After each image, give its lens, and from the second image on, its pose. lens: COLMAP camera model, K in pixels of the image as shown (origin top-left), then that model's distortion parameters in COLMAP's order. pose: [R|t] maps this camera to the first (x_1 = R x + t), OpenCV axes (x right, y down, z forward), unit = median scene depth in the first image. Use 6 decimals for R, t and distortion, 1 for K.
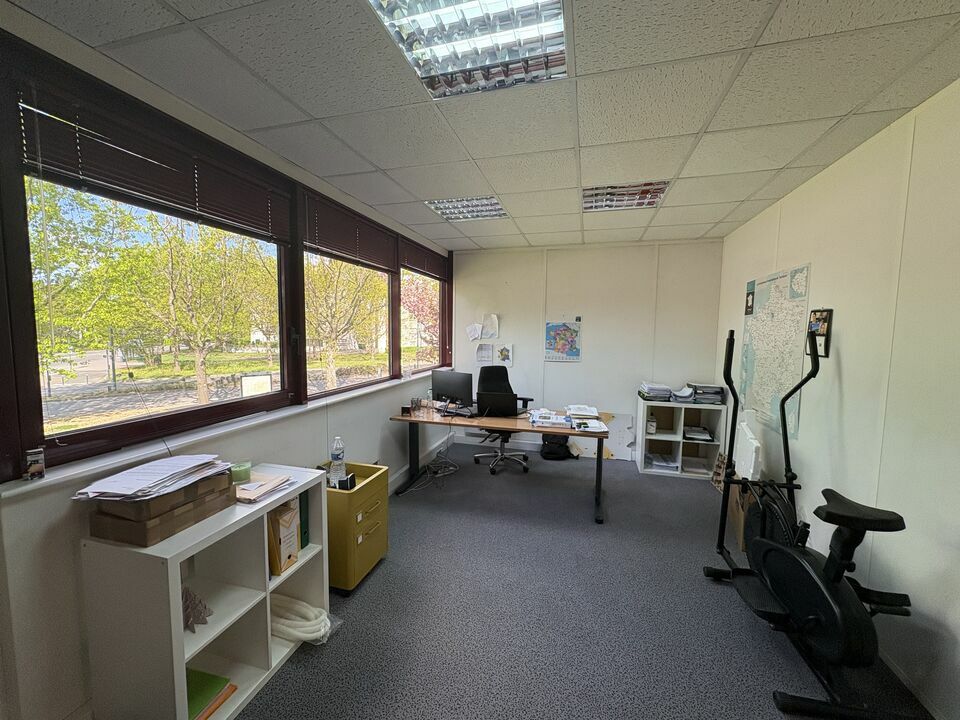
lens RADIAL K [[382.1, 0, 480.2], [0, 382.1, 359.1], [0, 0, 1]] dist [-0.001955, 0.000466]
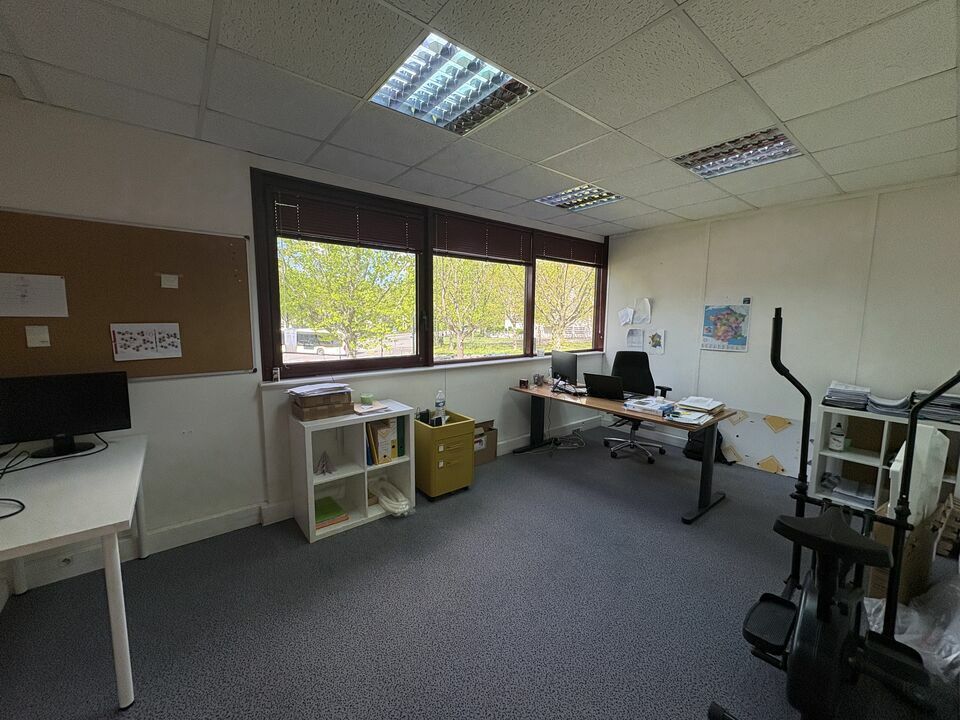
lens RADIAL K [[382.1, 0, 477.8], [0, 382.1, 359.0], [0, 0, 1]] dist [-0.001955, 0.000466]
pose [[0.815049, 0.062673, -0.575992, 0.308147], [-0.045760, 0.997990, 0.043838, 0.014554], [0.577582, -0.009373, 0.816279, -0.025755]]
